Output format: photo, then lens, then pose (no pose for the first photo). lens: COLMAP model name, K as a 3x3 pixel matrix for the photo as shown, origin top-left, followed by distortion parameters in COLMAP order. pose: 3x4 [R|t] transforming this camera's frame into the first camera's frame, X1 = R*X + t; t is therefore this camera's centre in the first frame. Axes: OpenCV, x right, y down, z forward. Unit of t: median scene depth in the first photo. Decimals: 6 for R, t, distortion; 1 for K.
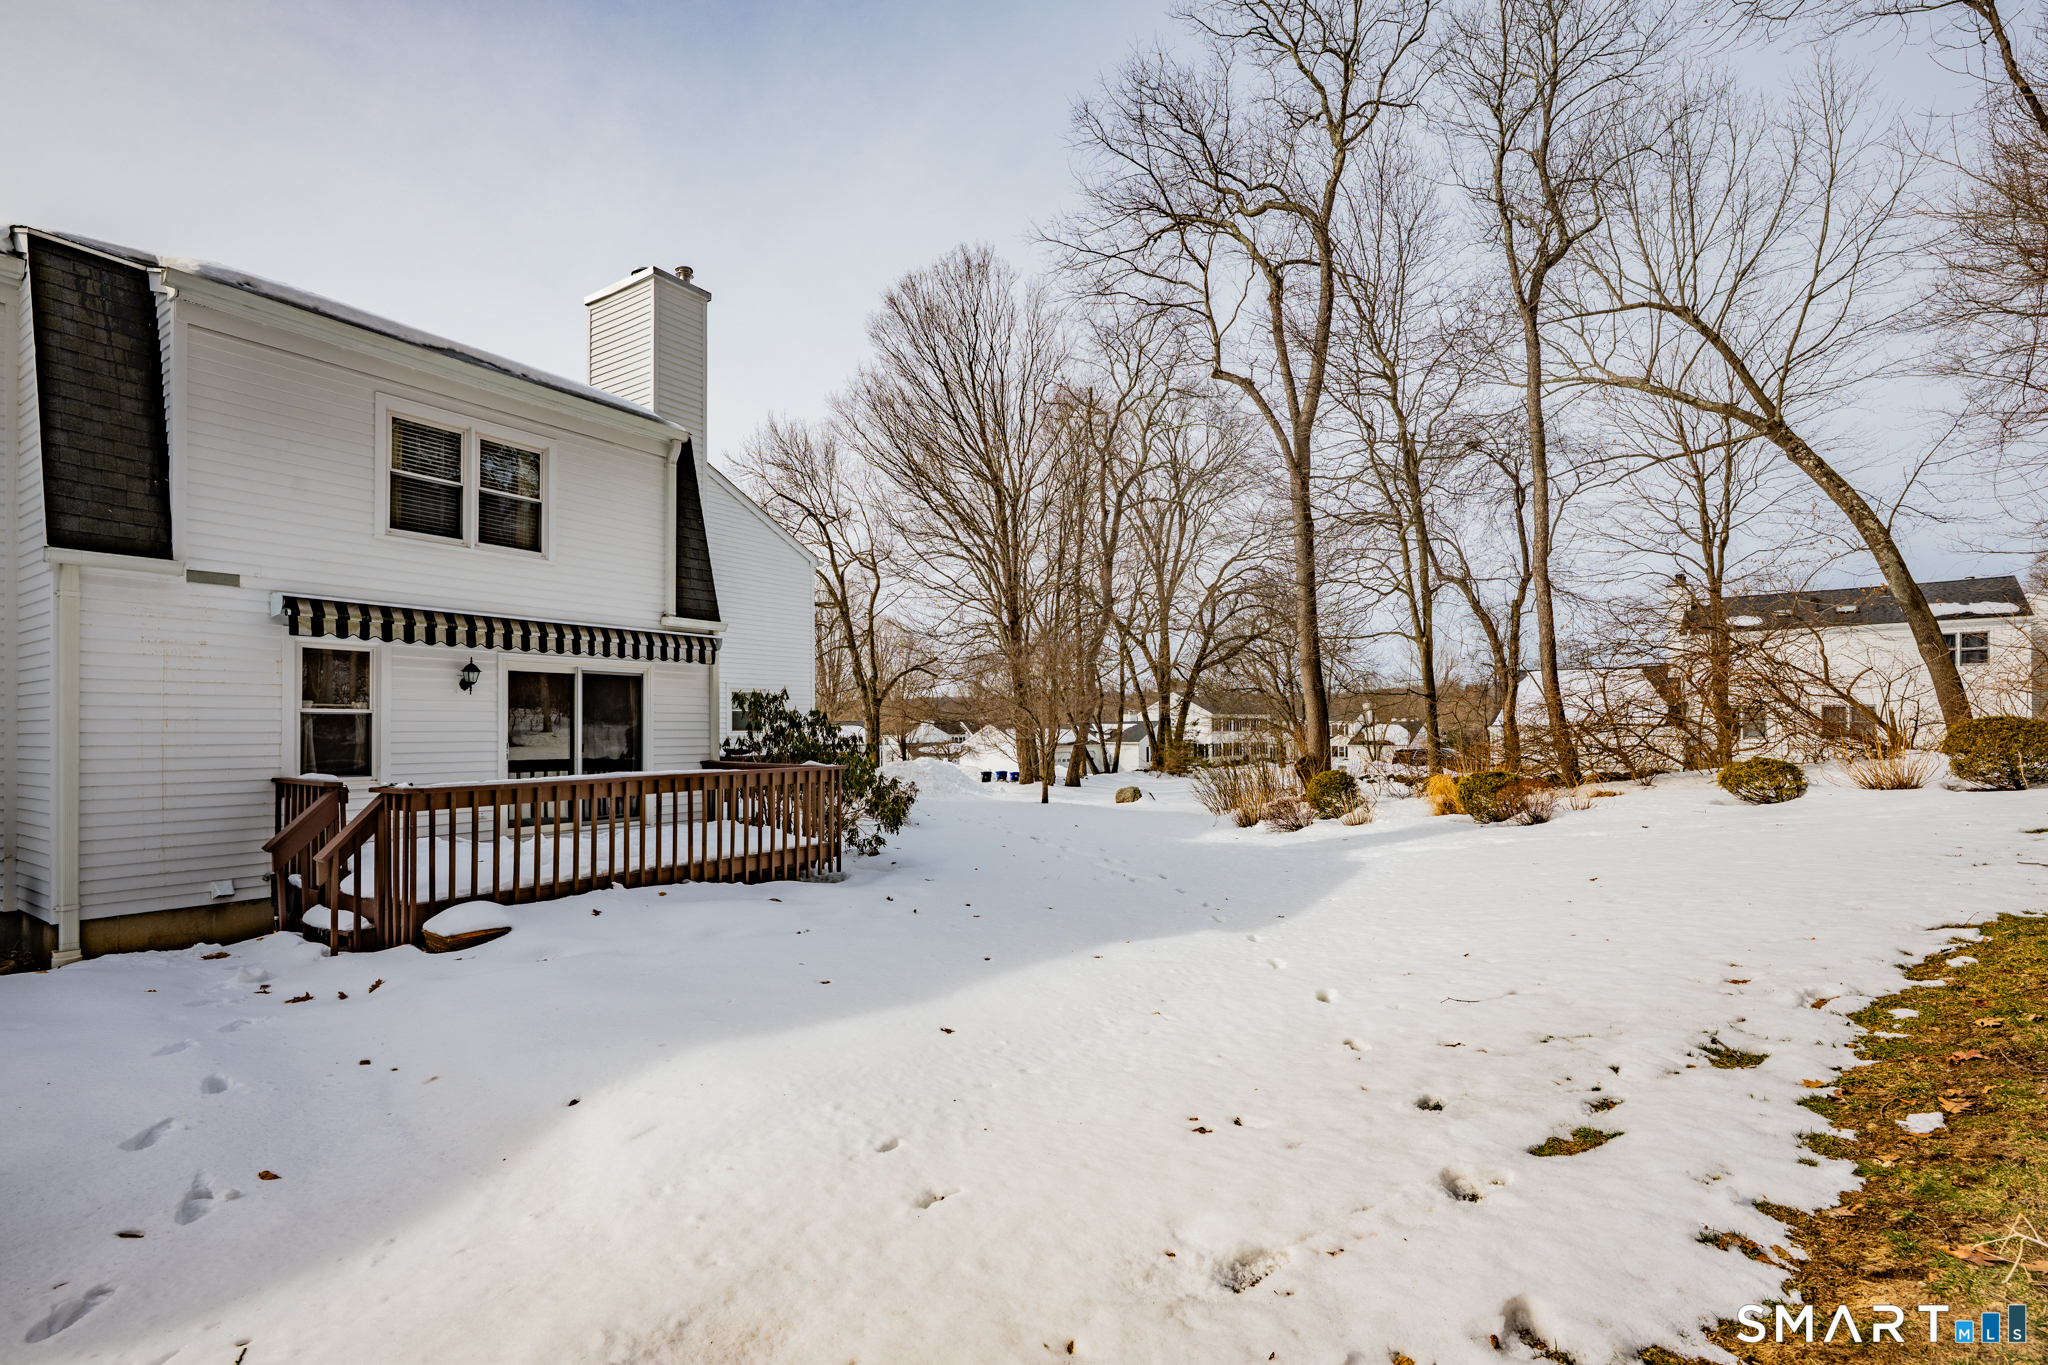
lens RADIAL K [[923.0, 0, 1038.3], [0, 923.0, 720.9], [0, 0, 1]] dist [0.000270, 0.000042]
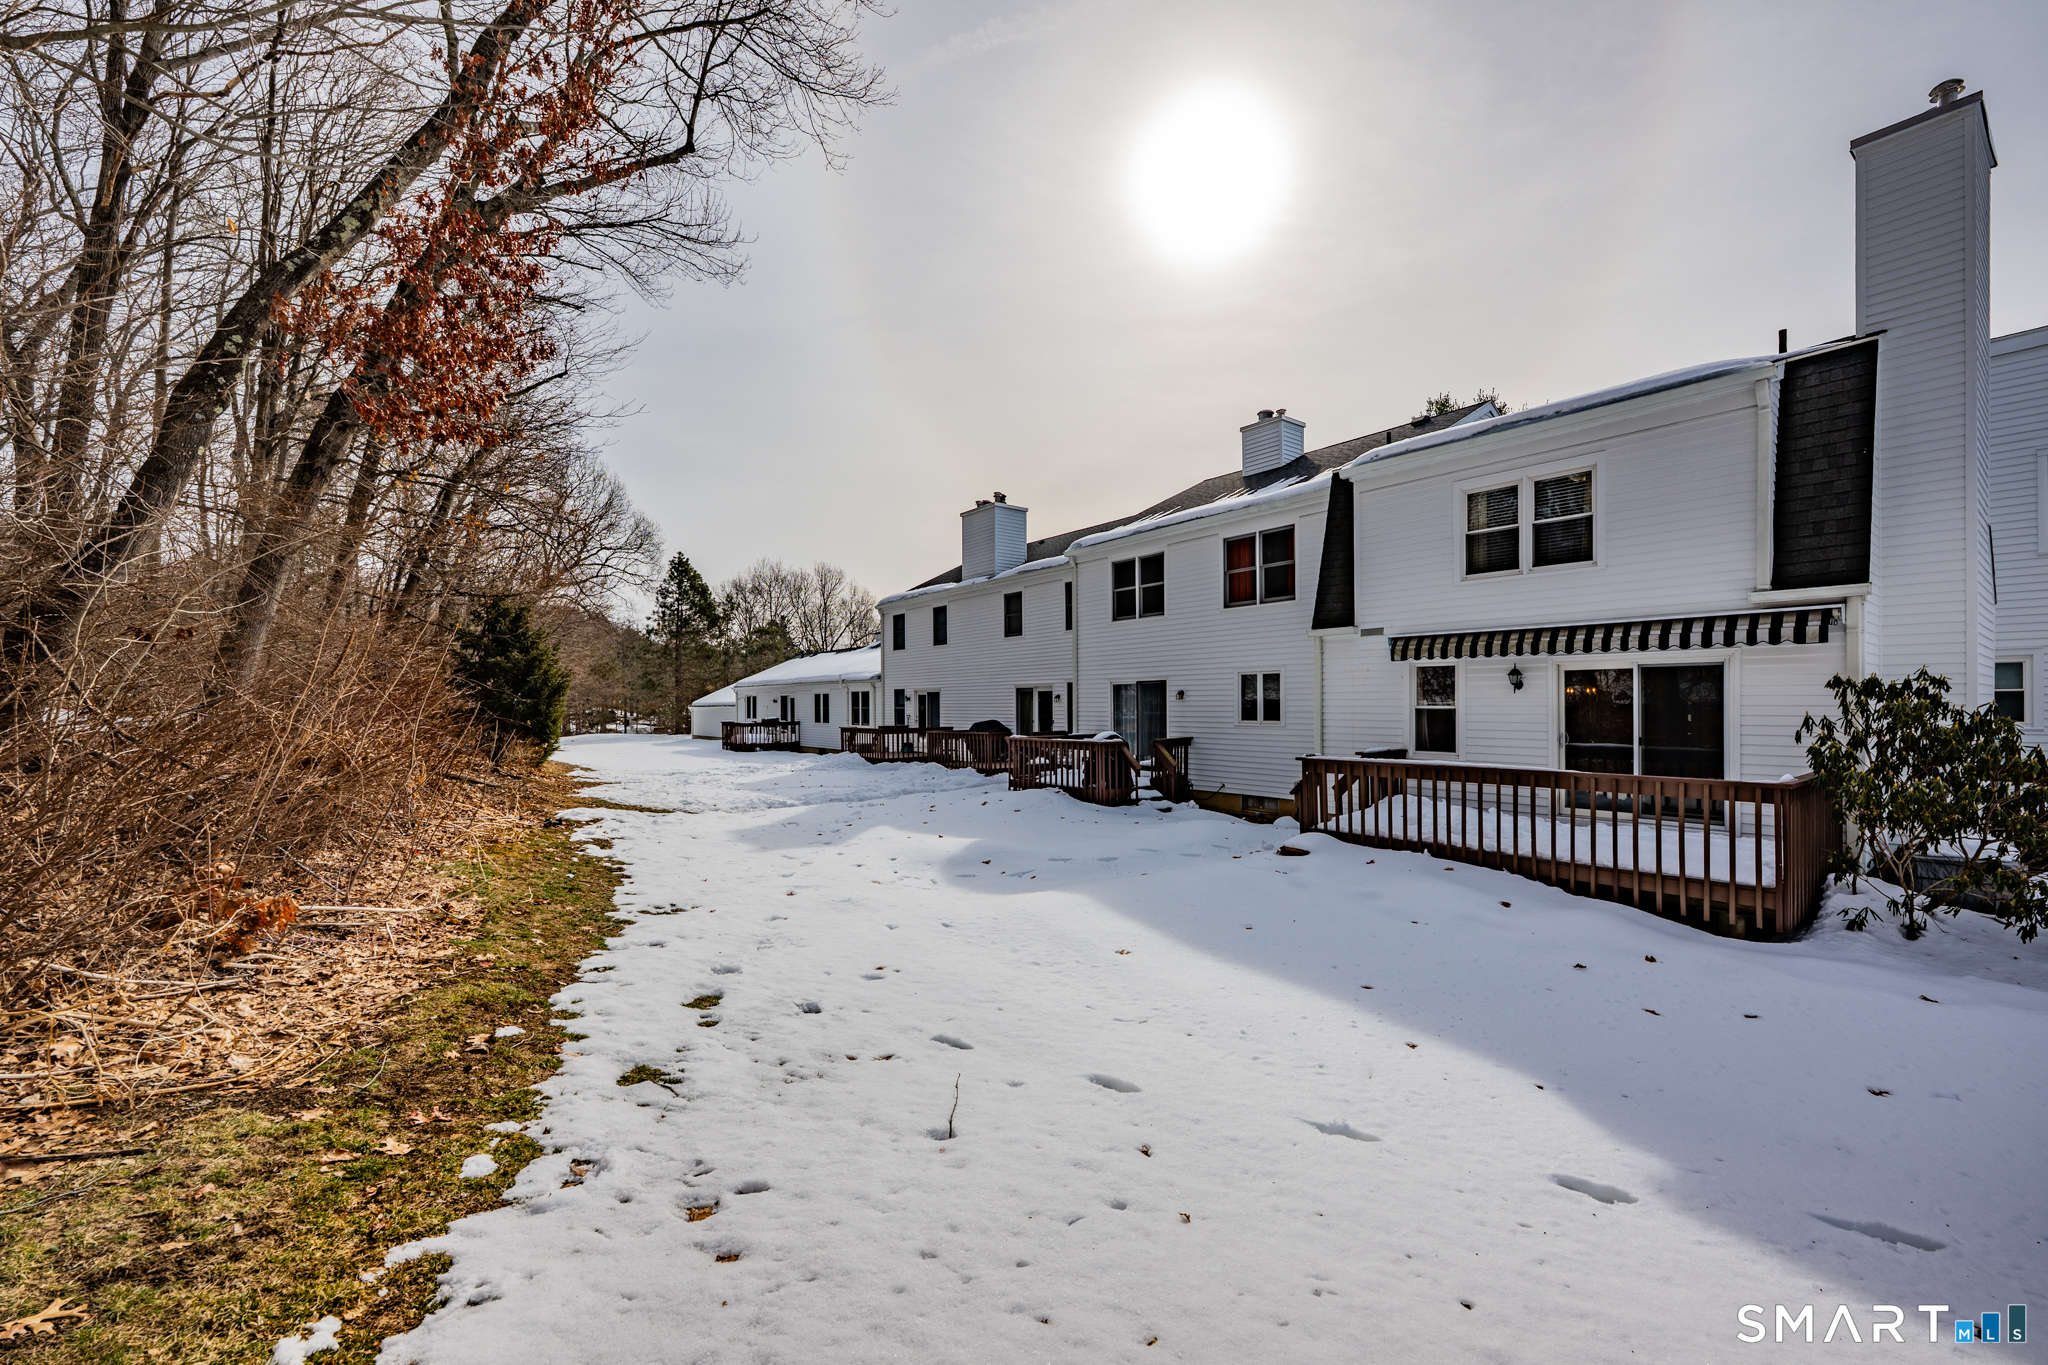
lens RADIAL K [[823.5, 0, 1035.7], [0, 823.5, 706.5], [0, 0, 1]] dist [-0.002262, -0.000009]
pose [[-0.335398, 0.008063, -0.942042, 0.617988], [0.011807, 0.999921, 0.004355, -0.022175], [0.942002, -0.009662, -0.335467, 0.723809]]
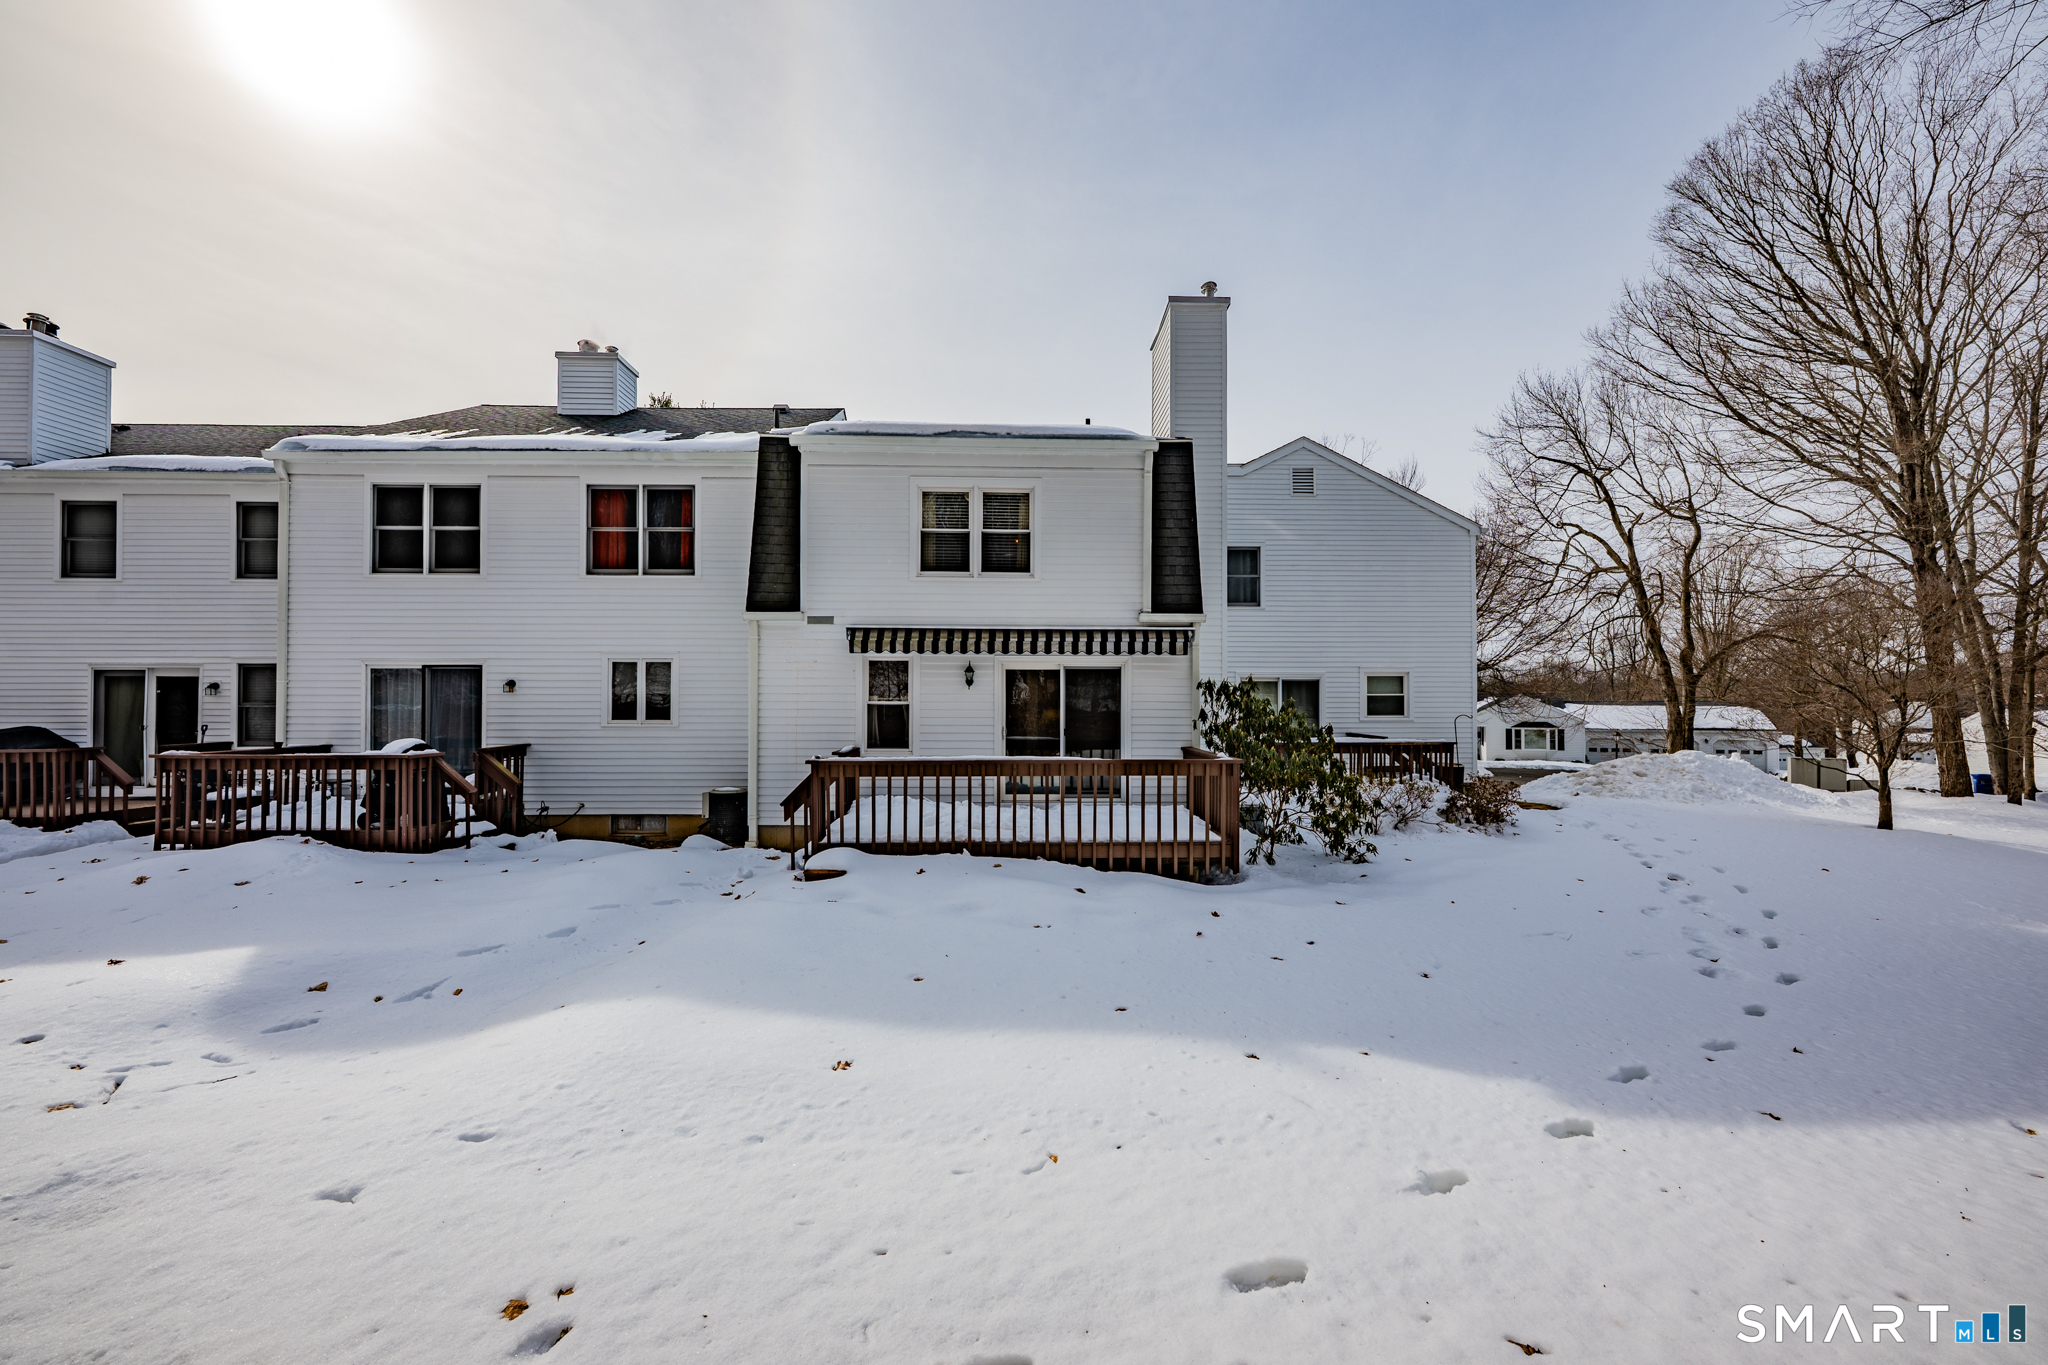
lens RADIAL K [[823.5, 0, 1026.7], [0, 823.5, 696.0], [0, 0, 1]] dist [-0.002262, -0.000009]
pose [[0.563527, -0.005781, -0.826078, 0.375667], [0.002151, 0.999982, -0.005531, -0.012184], [0.826095, 0.001340, 0.563529, 0.388319]]
